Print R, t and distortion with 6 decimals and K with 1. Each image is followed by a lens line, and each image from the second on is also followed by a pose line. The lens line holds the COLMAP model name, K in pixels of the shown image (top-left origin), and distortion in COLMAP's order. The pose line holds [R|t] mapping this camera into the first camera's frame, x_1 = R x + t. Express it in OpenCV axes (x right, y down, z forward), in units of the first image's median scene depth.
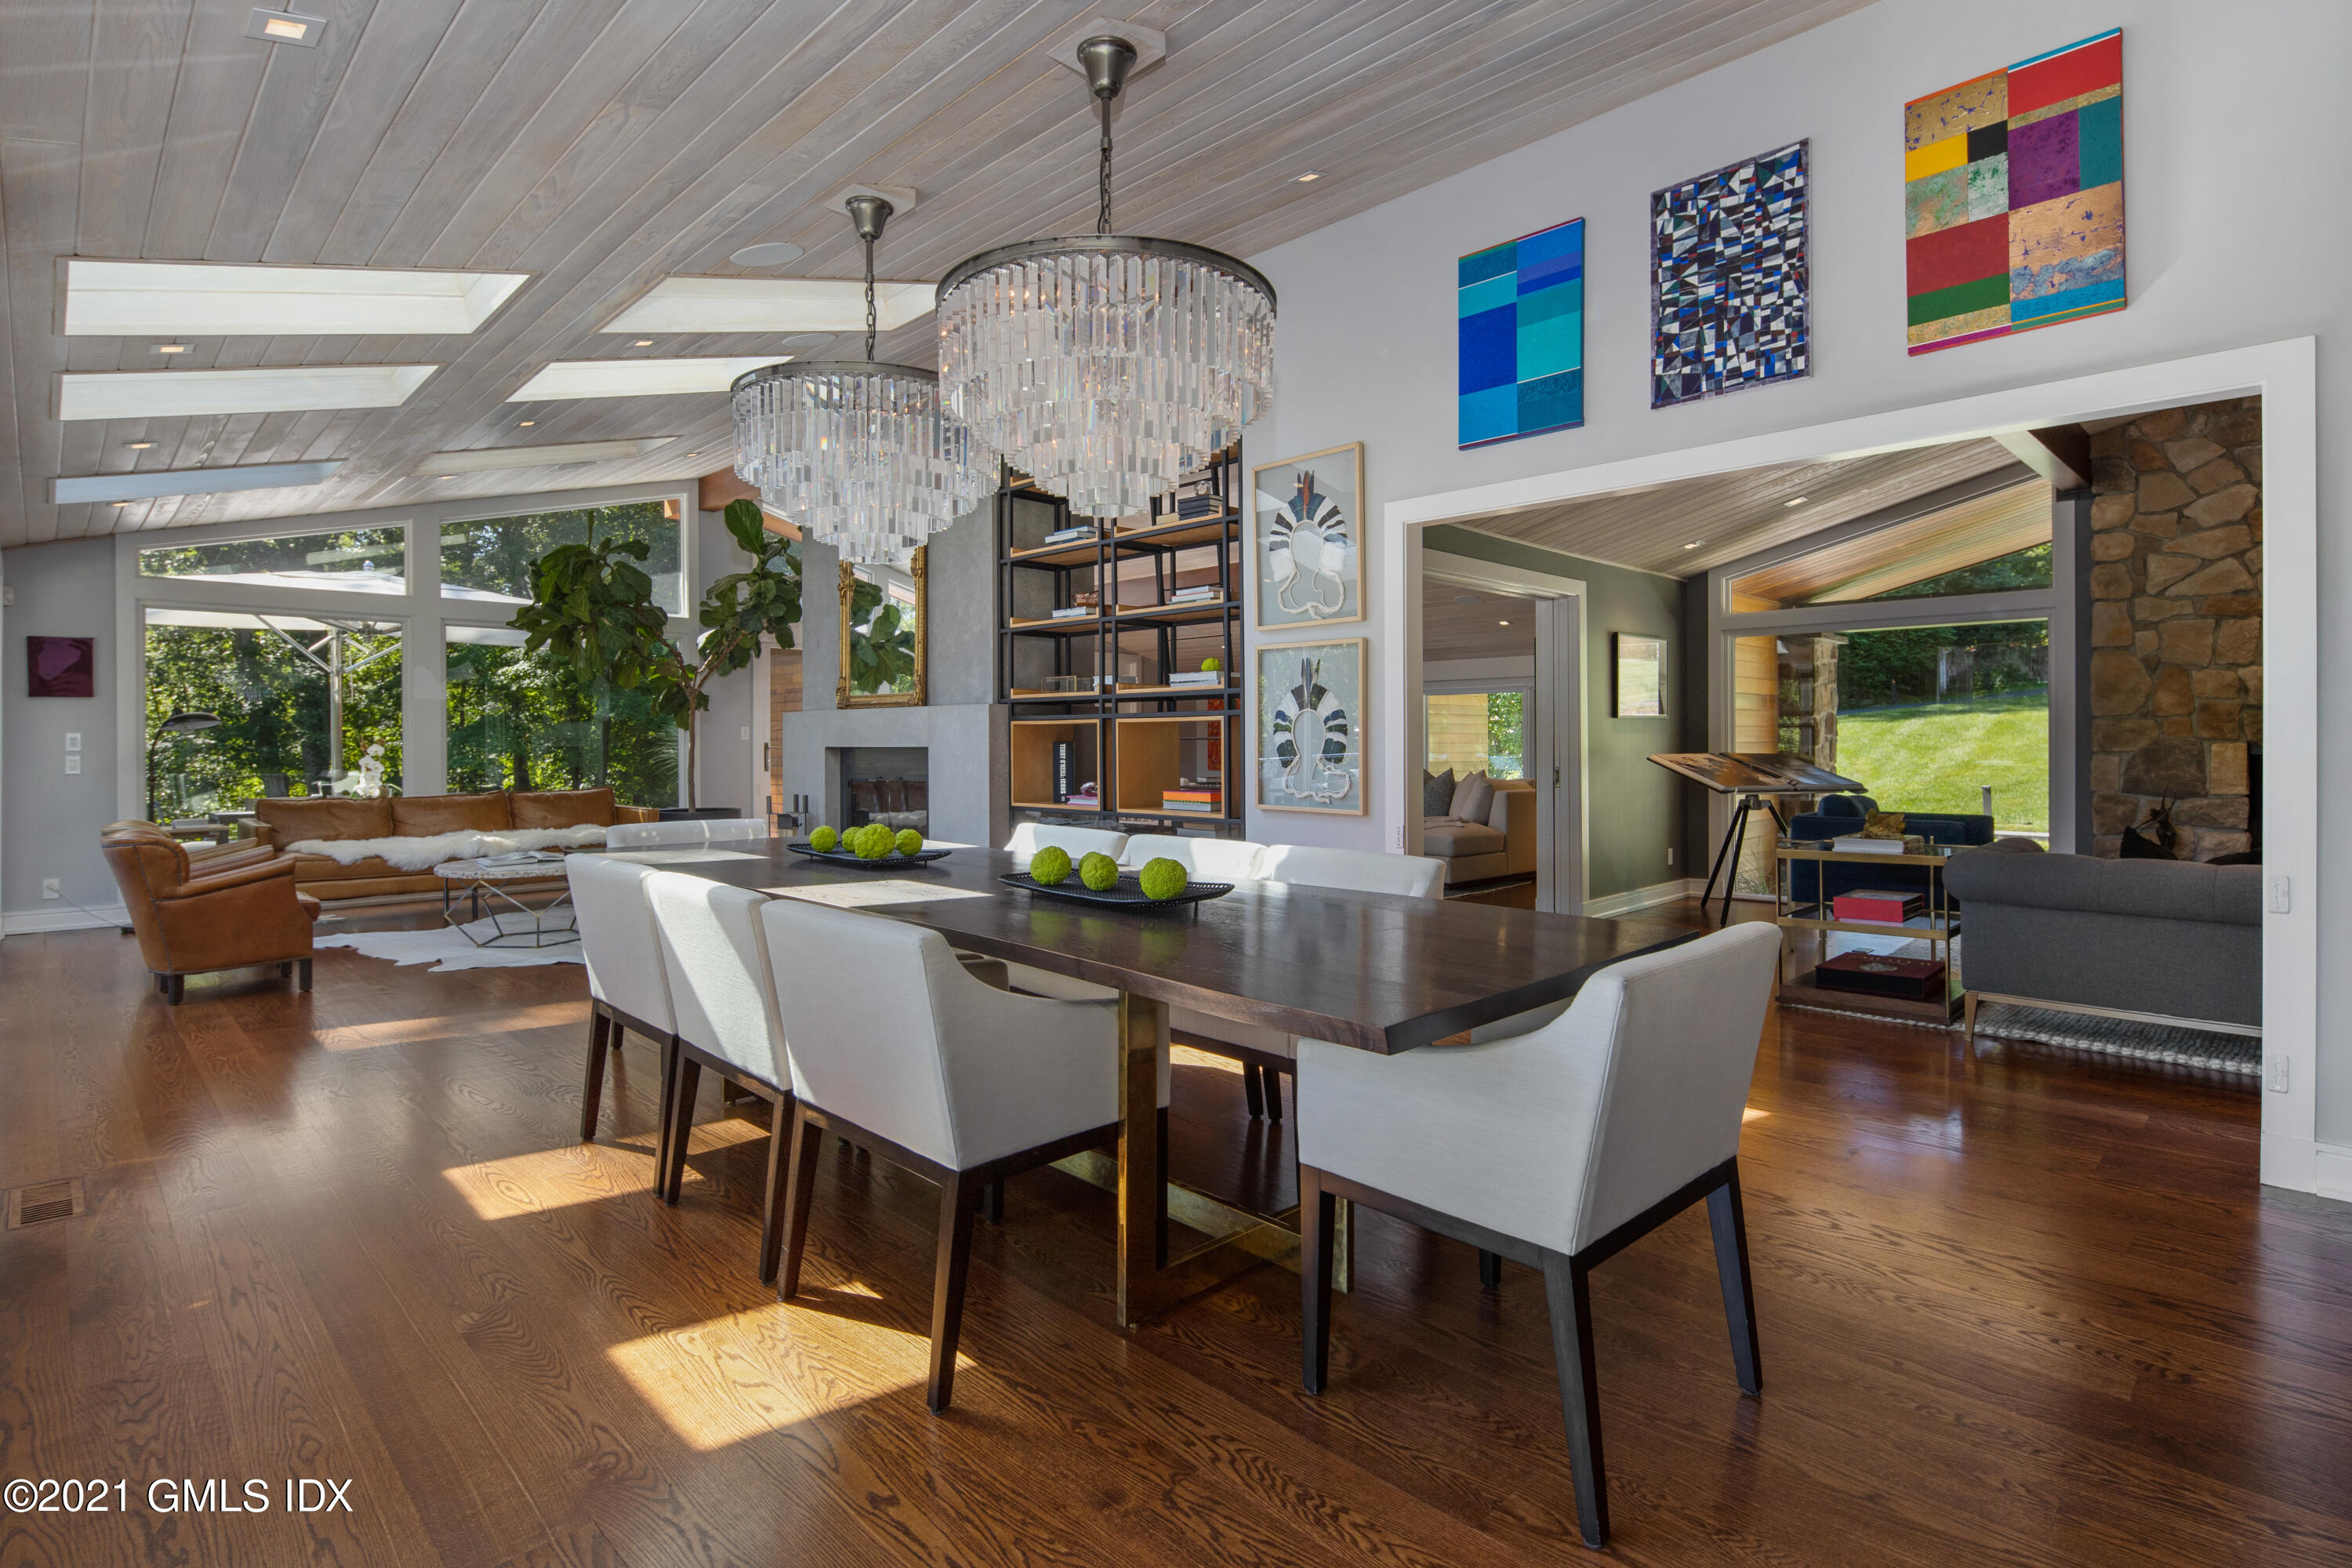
lens RADIAL K [[1157.4, 0, 1178.1], [0, 1157.4, 750.8], [0, 0, 1]] dist [0.003878, 0.000089]
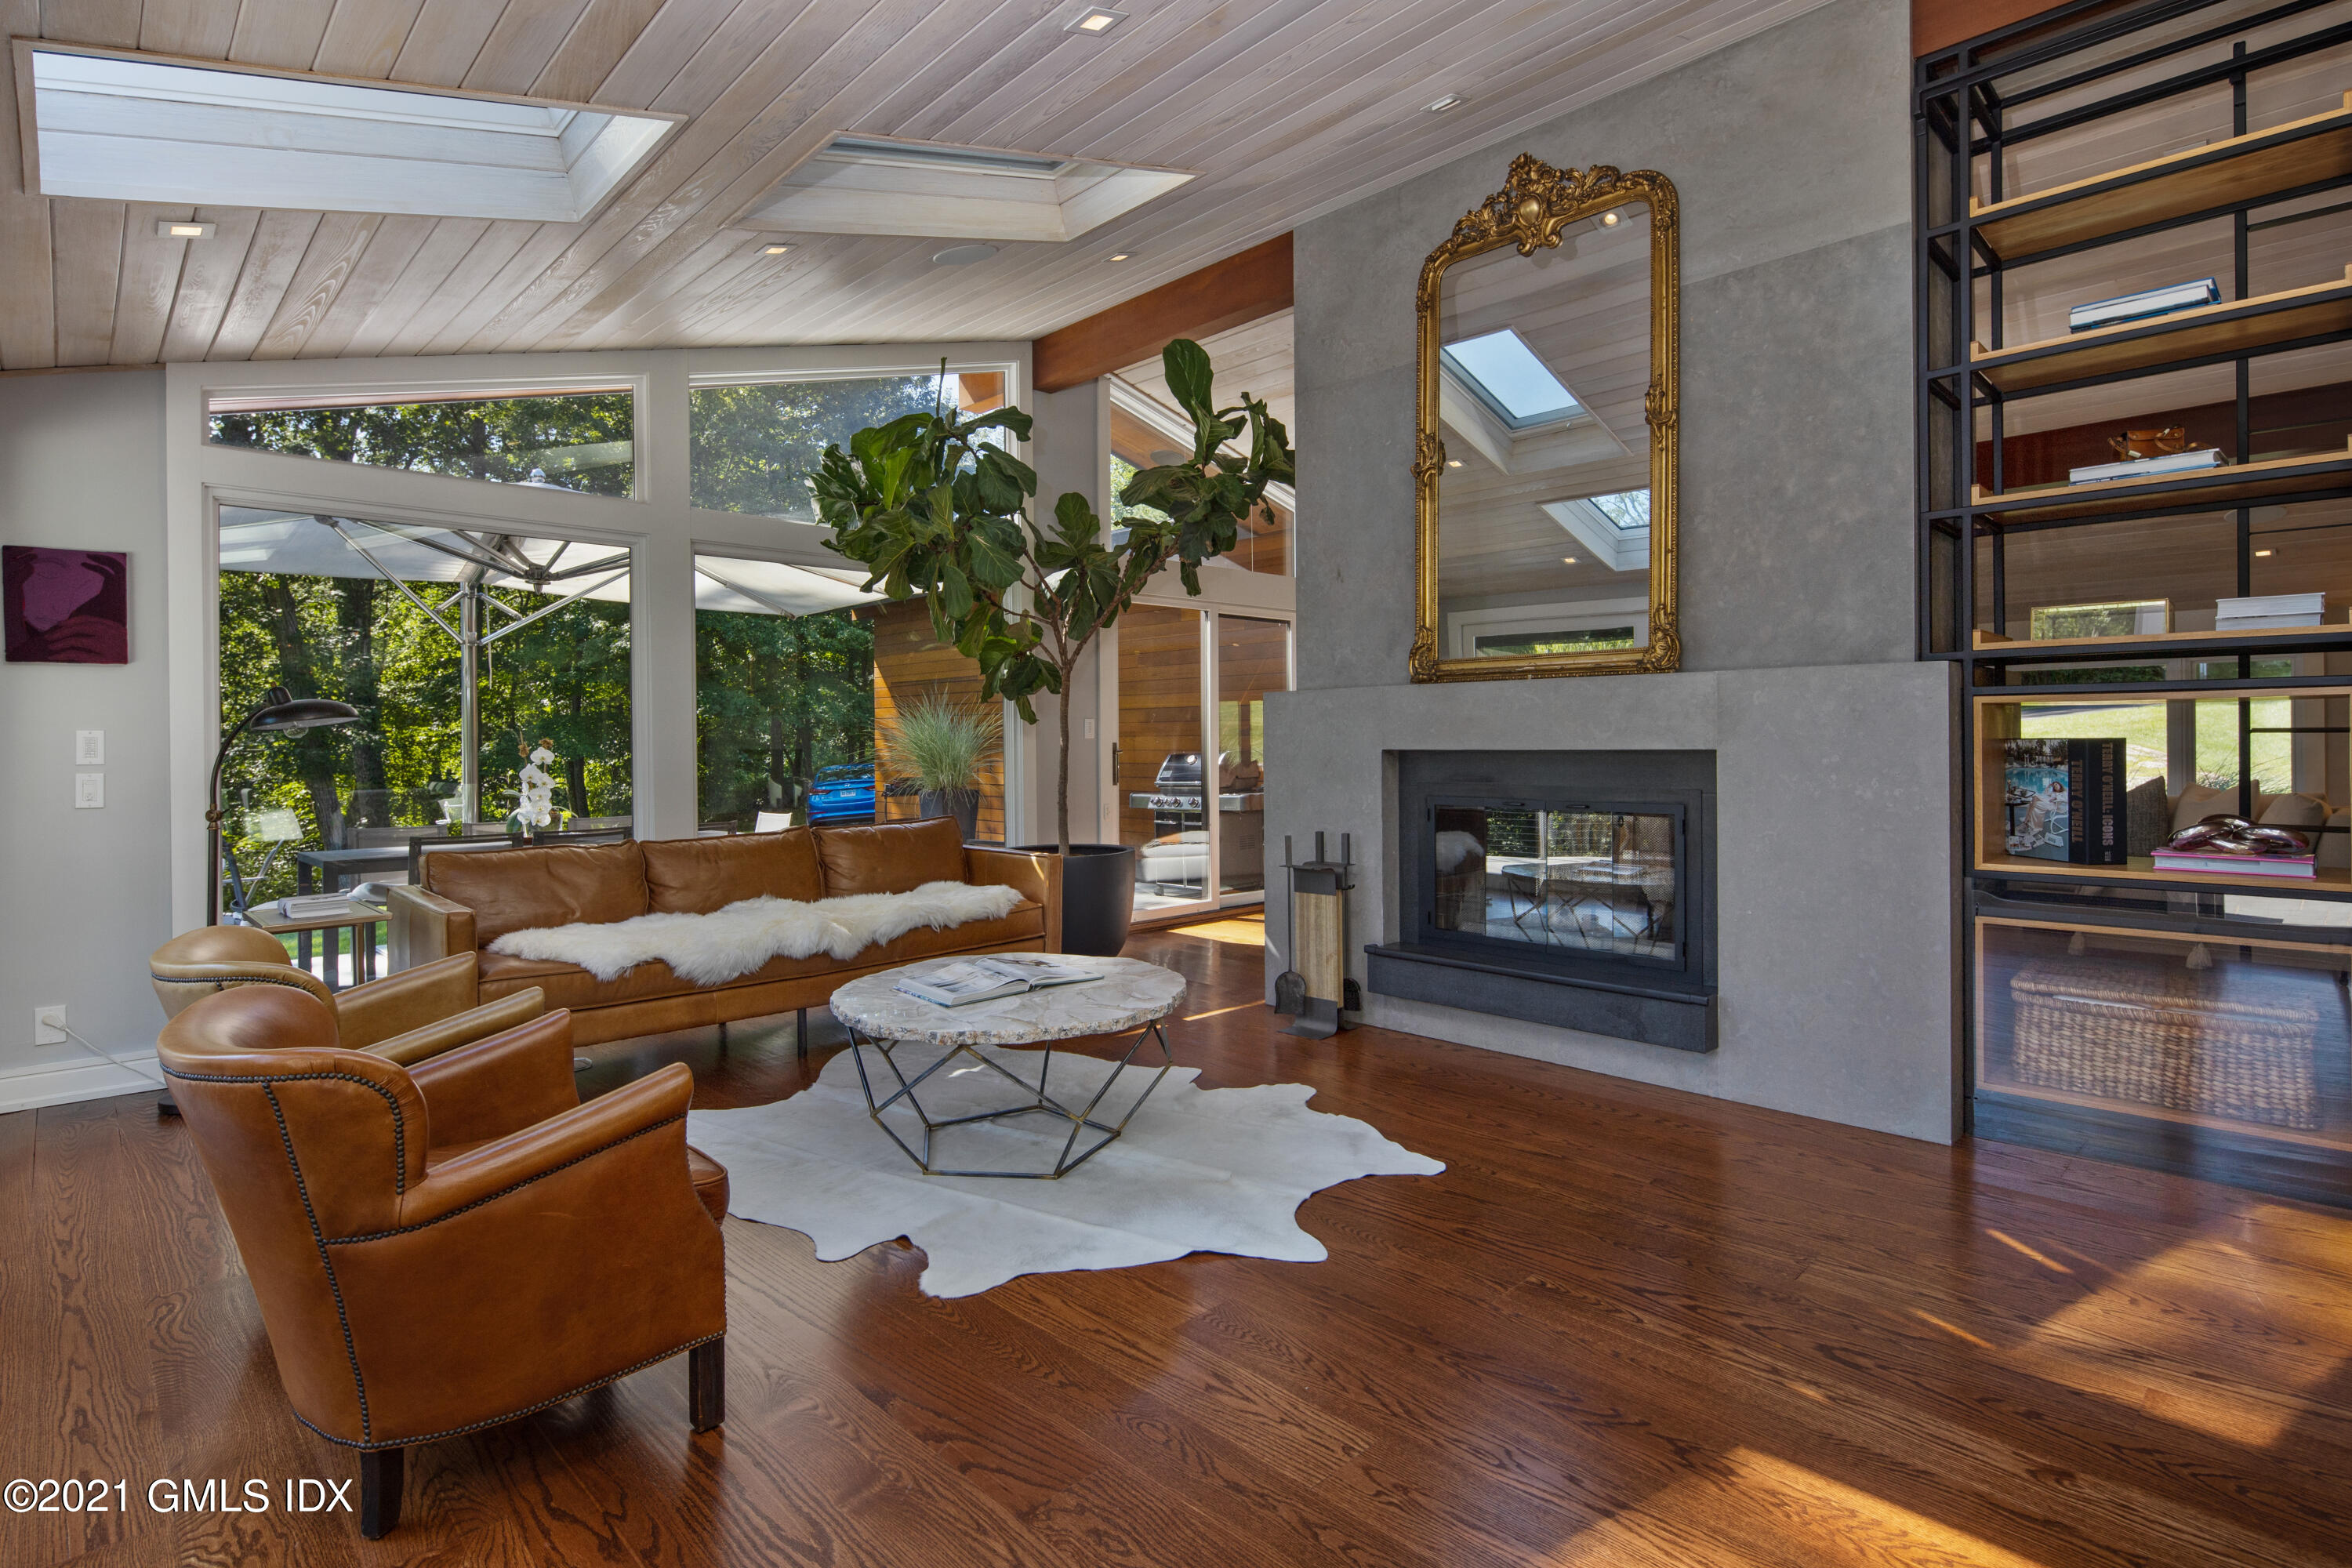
lens RADIAL K [[1157.4, 0, 1178.1], [0, 1157.4, 750.8], [0, 0, 1]] dist [0.003878, 0.000089]
pose [[0.999902, -0.004555, -0.013270, -0.444908], [0.004570, 0.999989, 0.001048, -0.004141], [0.013265, -0.001108, 0.999911, 0.473600]]
